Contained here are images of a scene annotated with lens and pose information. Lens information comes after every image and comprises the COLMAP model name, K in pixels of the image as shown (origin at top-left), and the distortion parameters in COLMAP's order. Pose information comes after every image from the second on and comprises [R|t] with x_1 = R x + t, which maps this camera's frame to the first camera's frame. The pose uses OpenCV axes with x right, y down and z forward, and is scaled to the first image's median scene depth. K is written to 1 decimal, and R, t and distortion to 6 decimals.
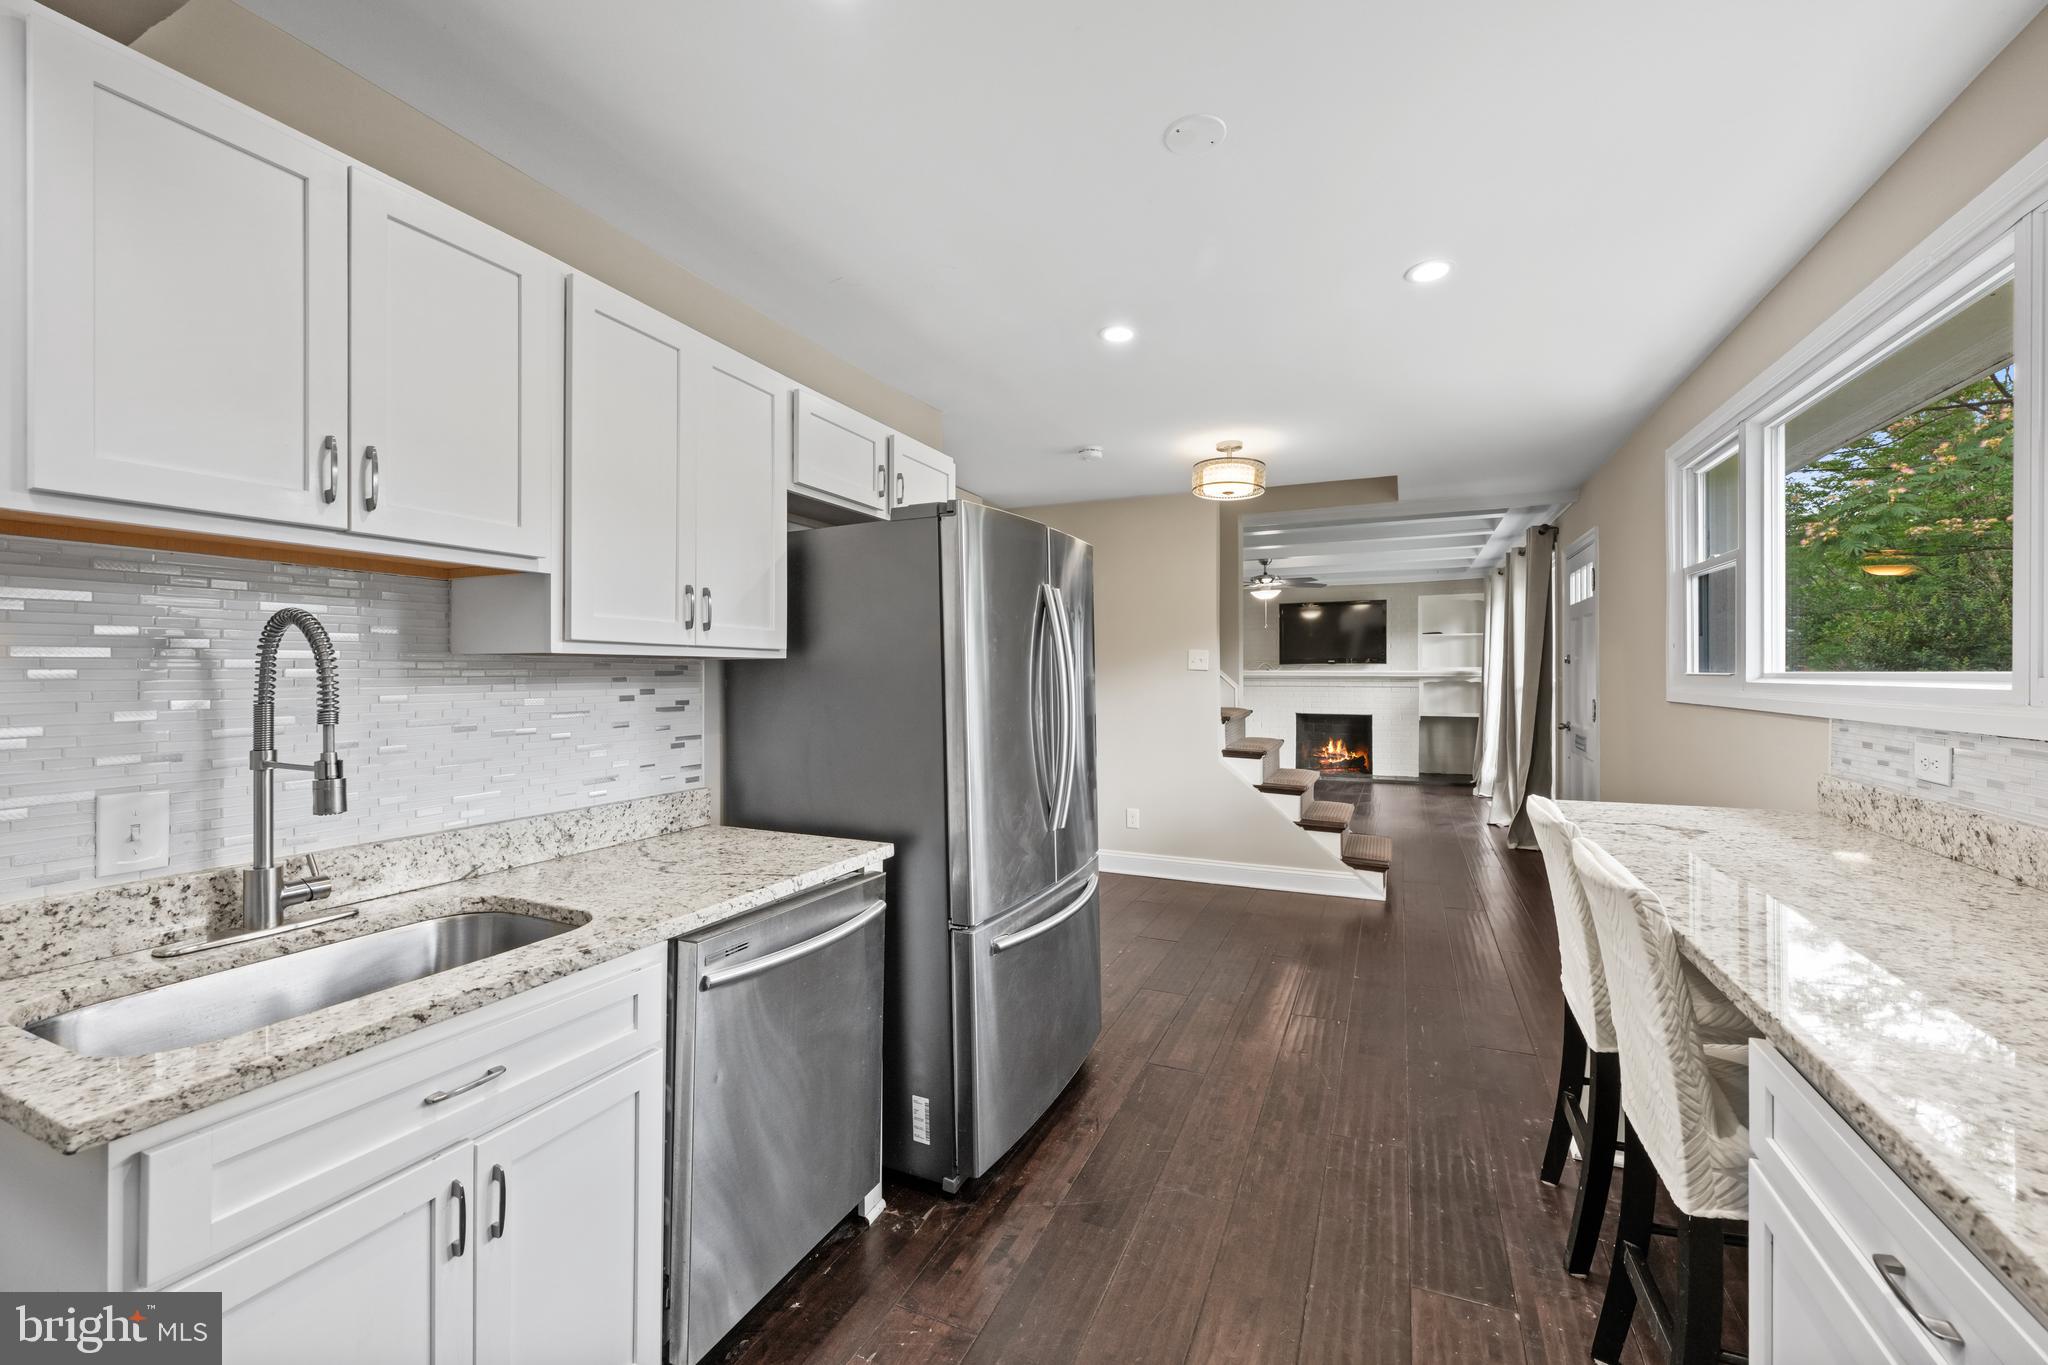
lens RADIAL K [[812.4, 0, 1028.8], [0, 812.4, 675.4], [0, 0, 1]] dist [0.000520, -0.001117]
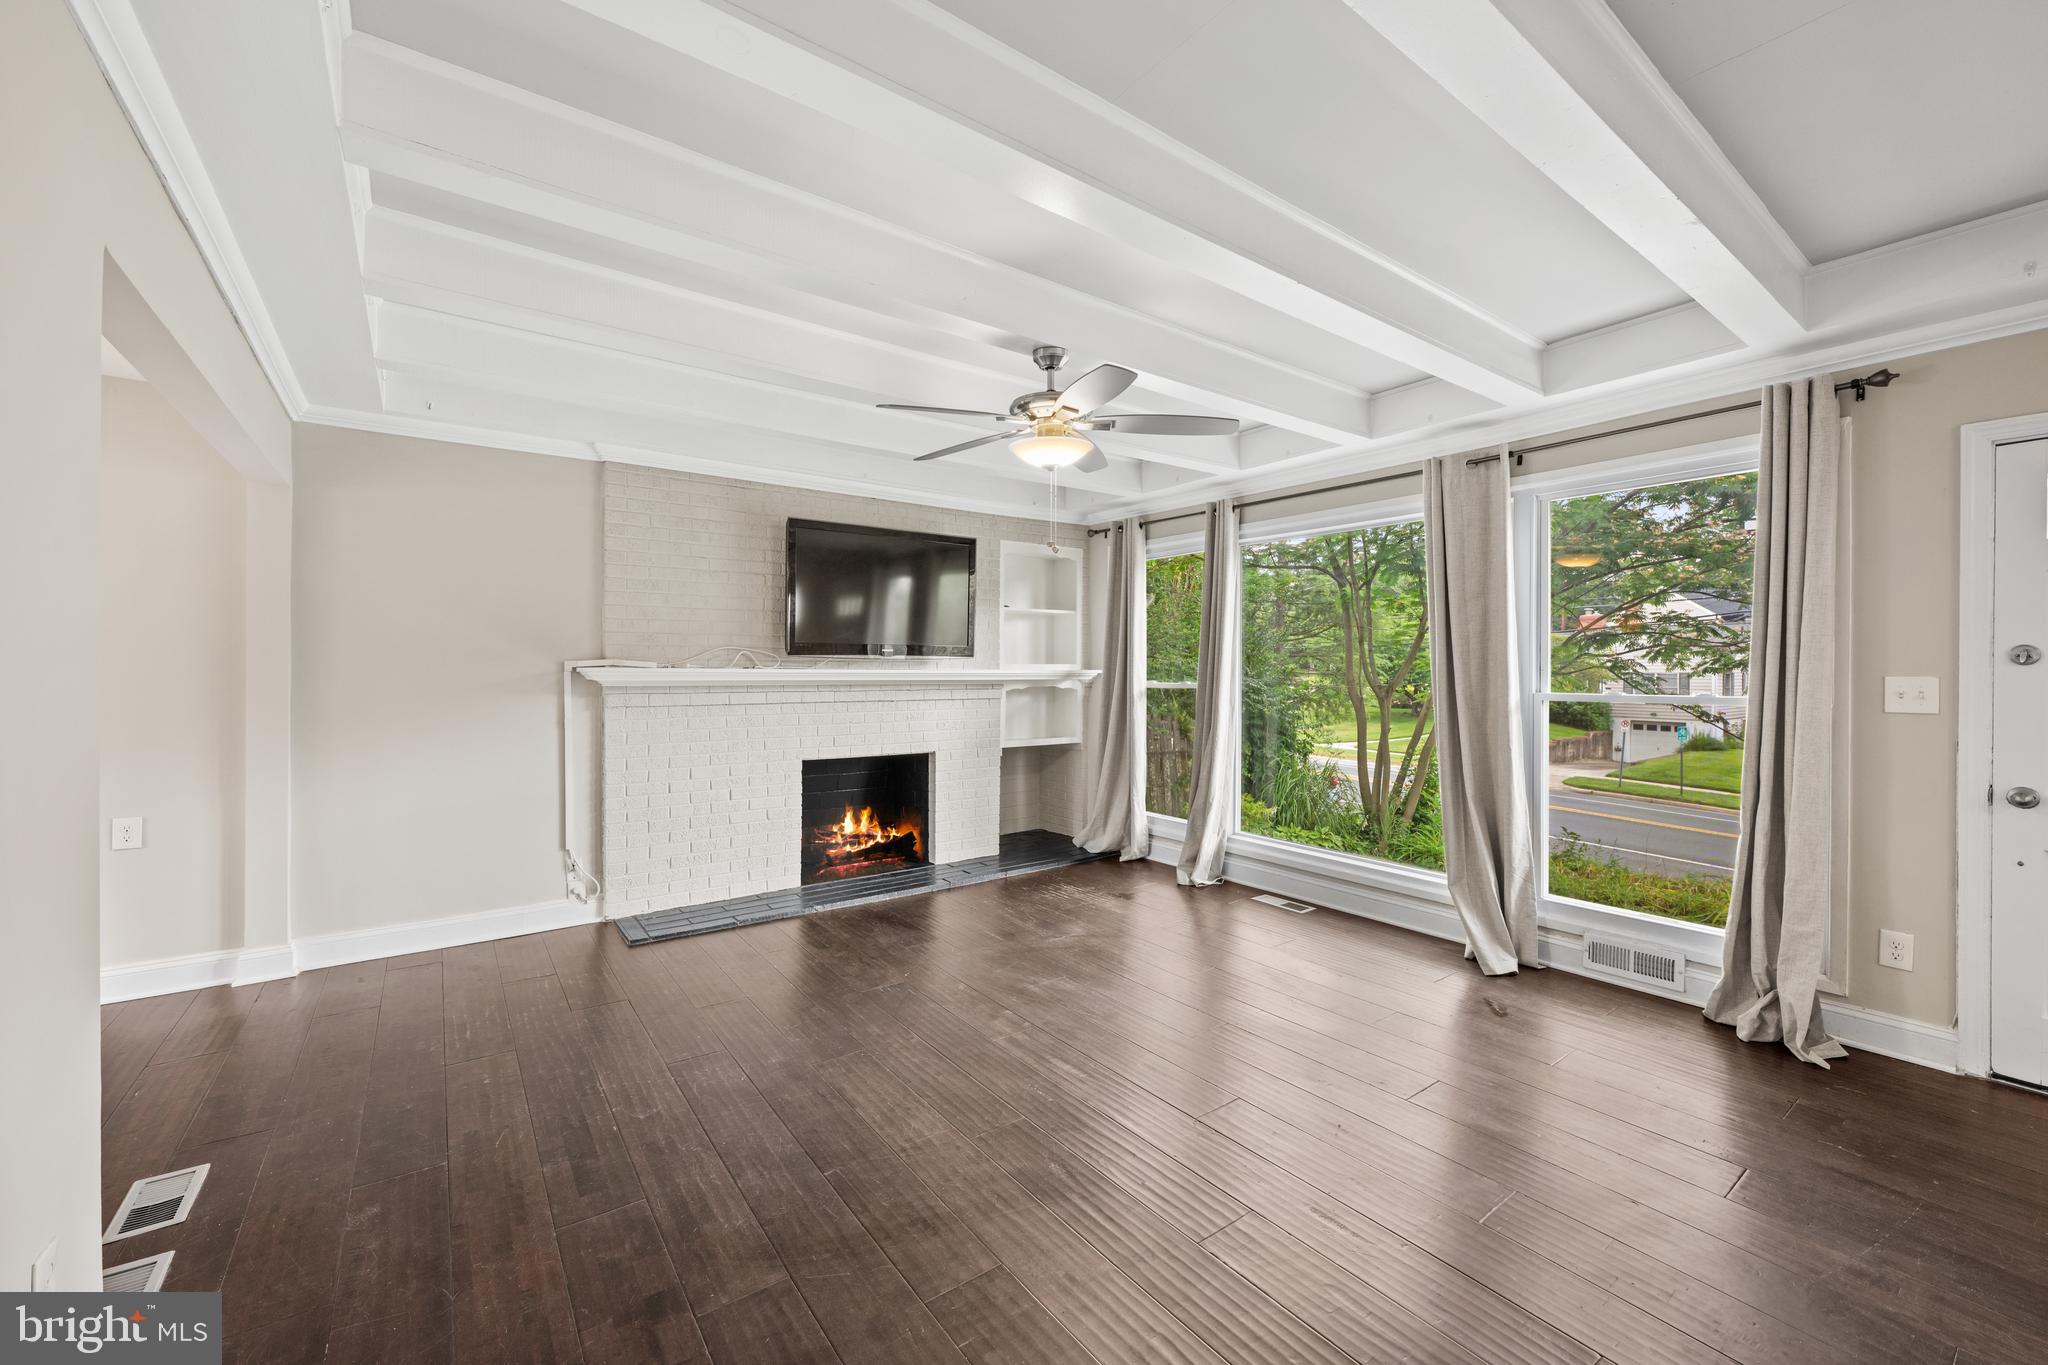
lens RADIAL K [[812.4, 0, 1026.1], [0, 812.4, 666.7], [0, 0, 1]] dist [0.000520, -0.001117]
pose [[0.491139, 0.000268, 0.871081, -0.008045], [0.000736, 0.999999, -0.000723, -0.007001], [-0.871081, 0.000996, 0.491138, 0.693192]]
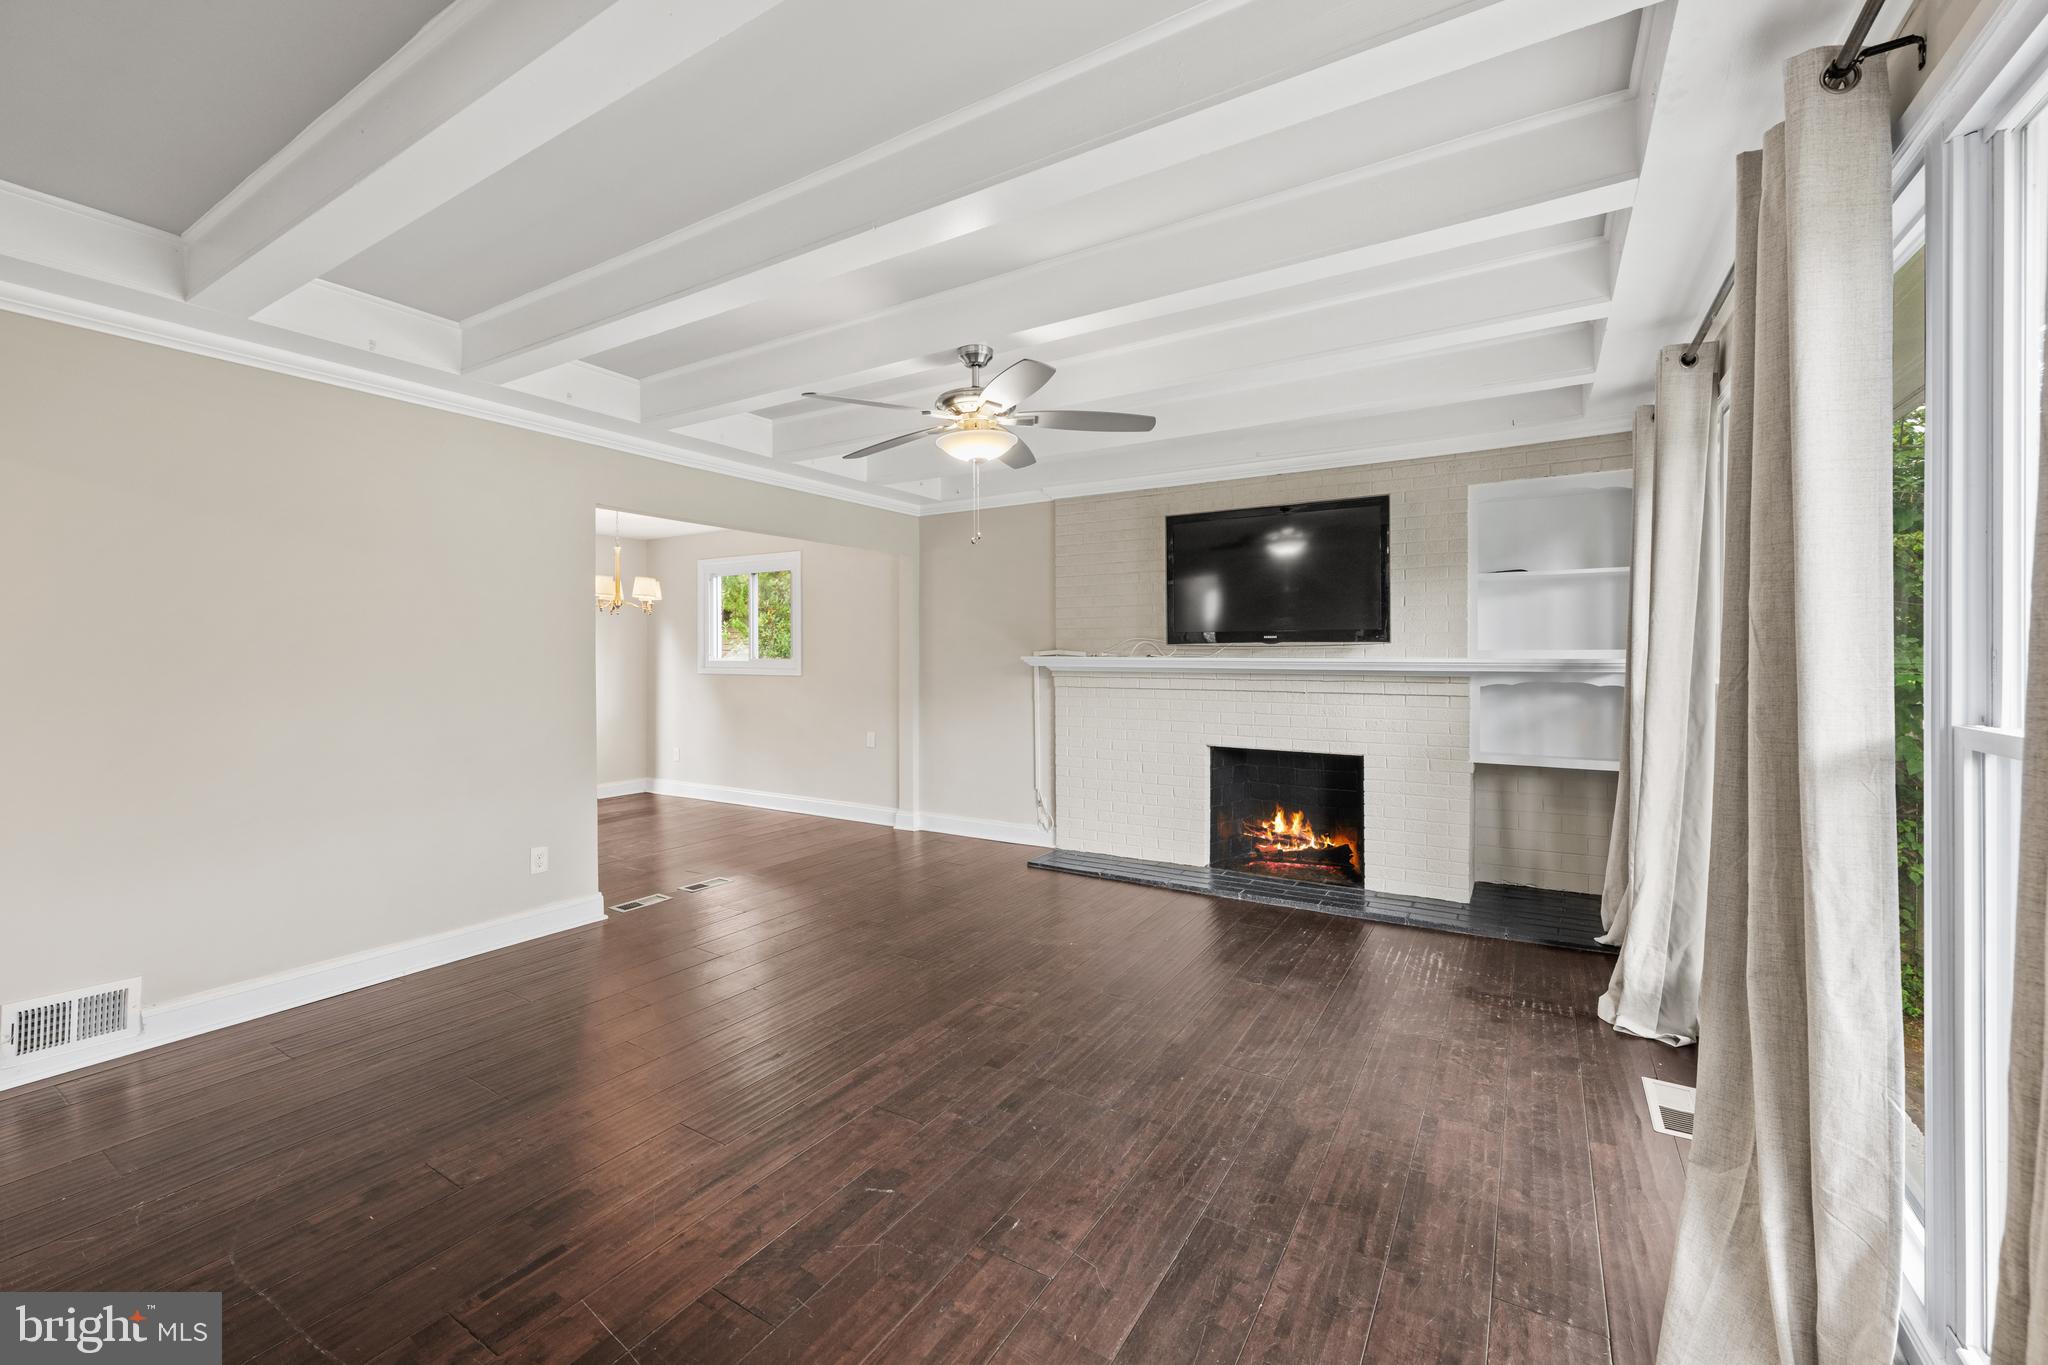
lens RADIAL K [[812.4, 0, 1044.7], [0, 812.4, 661.3], [0, 0, 1]] dist [0.000520, -0.001117]
pose [[0.993780, 0.003154, -0.111321, 0.300705], [-0.003637, 0.999985, -0.004134, -0.001336], [0.111306, 0.004513, 0.993776, 0.540883]]
